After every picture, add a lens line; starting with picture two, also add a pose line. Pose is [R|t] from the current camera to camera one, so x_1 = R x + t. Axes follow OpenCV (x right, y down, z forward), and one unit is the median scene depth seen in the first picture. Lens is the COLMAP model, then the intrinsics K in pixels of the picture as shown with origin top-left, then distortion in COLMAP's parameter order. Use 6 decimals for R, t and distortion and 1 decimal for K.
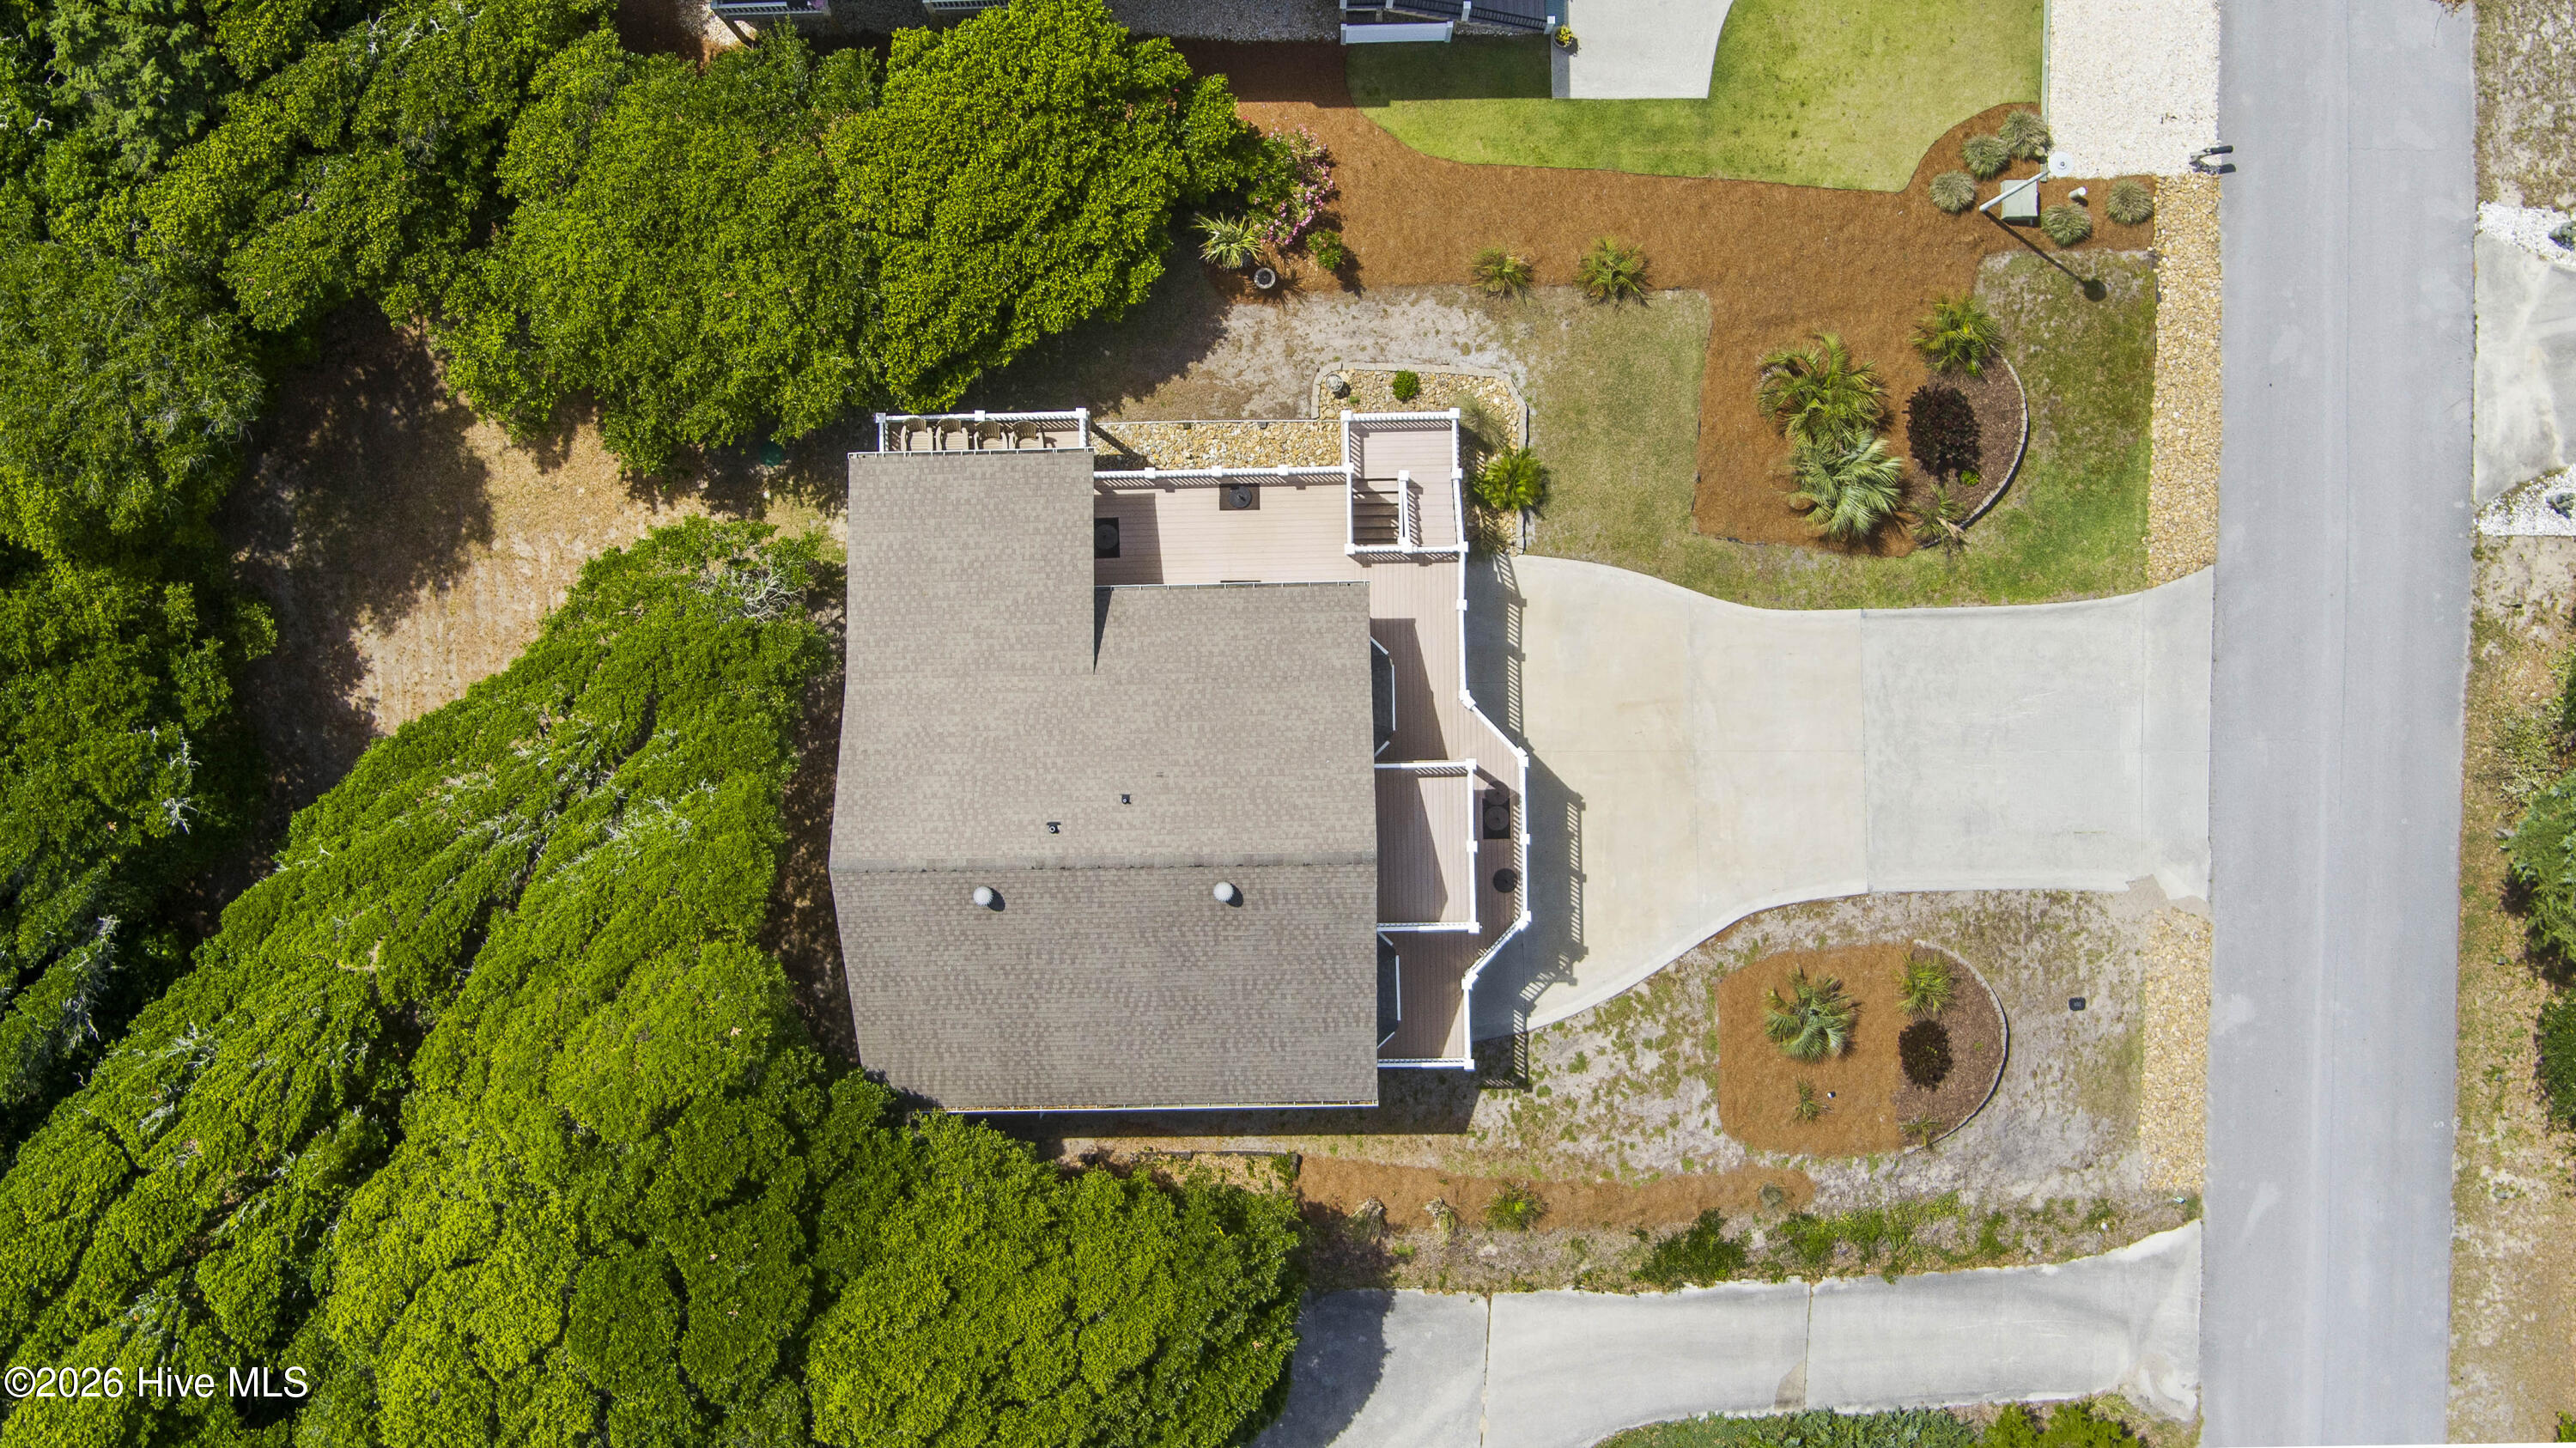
lens RADIAL K [[2132.4, 0, 1288.0], [0, 2132.4, 724.0], [0, 0, 1]] dist [-0.045929, 0.013389]
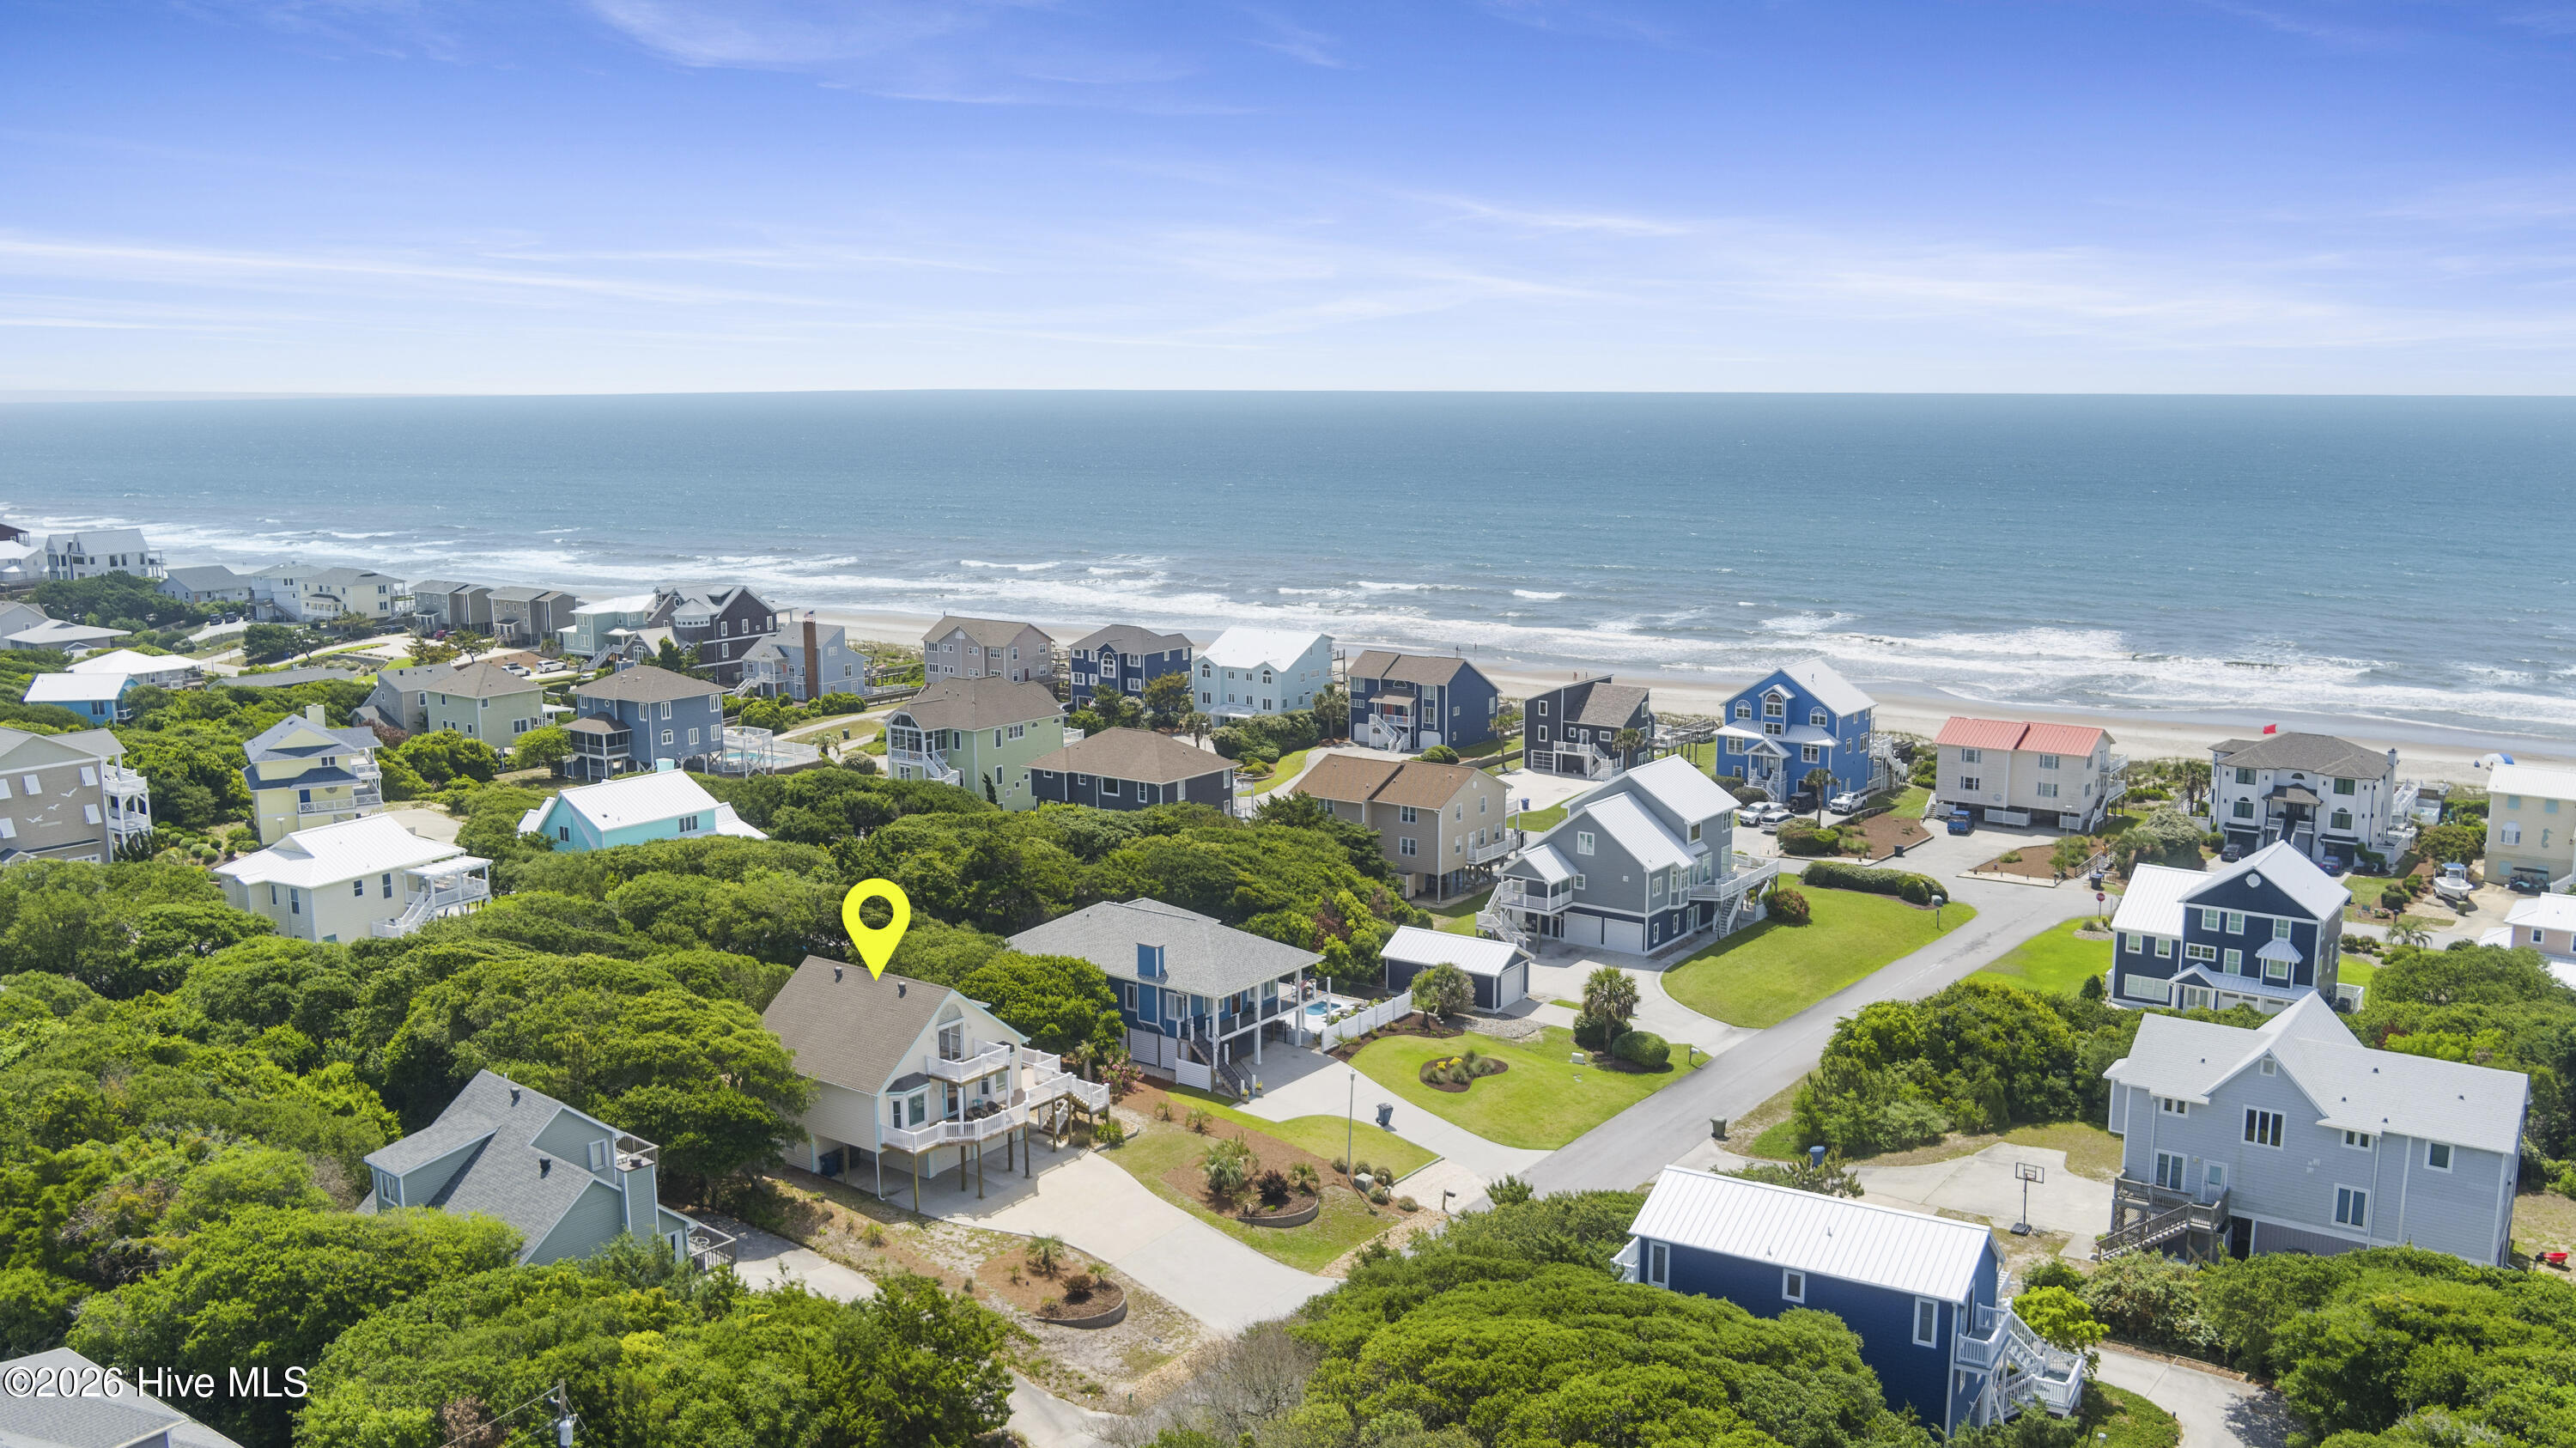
lens RADIAL K [[2132.4, 0, 1288.0], [0, 2132.4, 724.0], [0, 0, 1]] dist [-0.045929, 0.013389]
pose [[0.797260, 0.156929, -0.582881, 1.504734], [-0.599480, 0.092726, -0.795000, 1.536772], [-0.070710, 0.983247, 0.168003, 0.147675]]
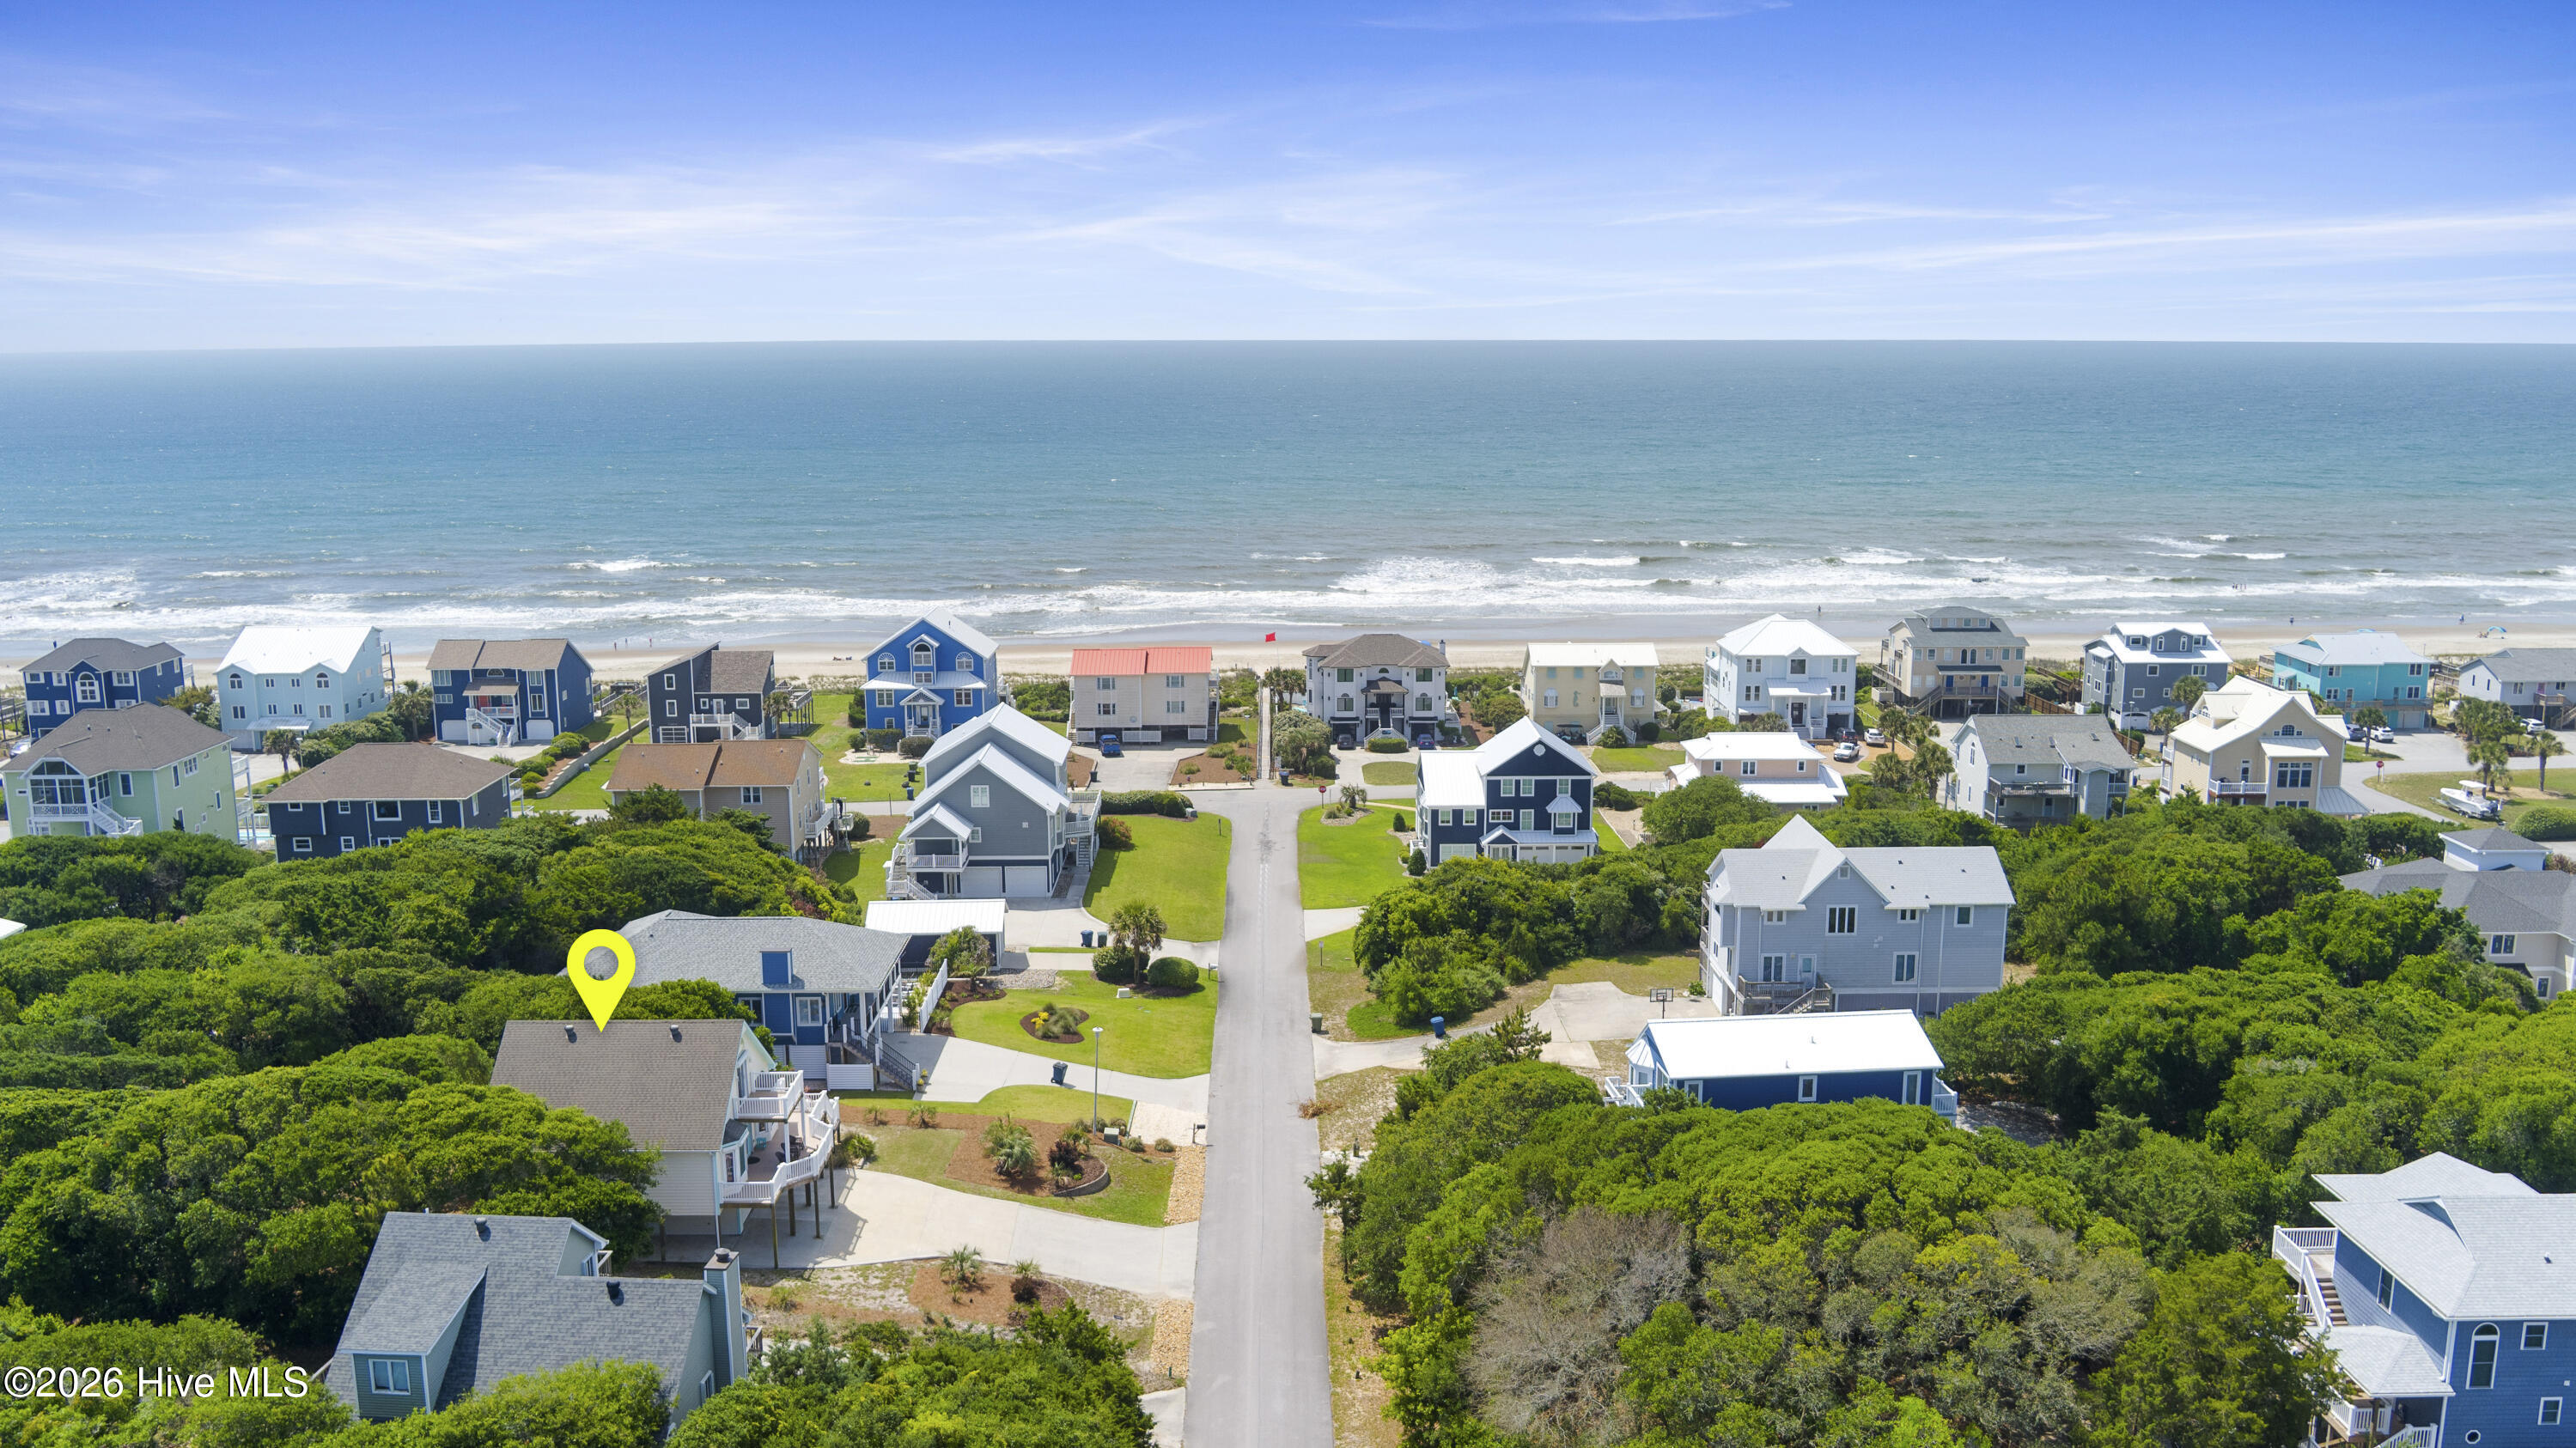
lens RADIAL K [[2132.1, 0, 1288.0], [0, 2132.1, 724.0], [0, 0, 1]] dist [-0.045929, 0.013389]
pose [[0.998323, 0.057741, 0.004151, 0.493595], [-0.004317, 0.145773, -0.989309, 1.922963], [-0.057729, 0.987632, 0.145777, 0.219925]]
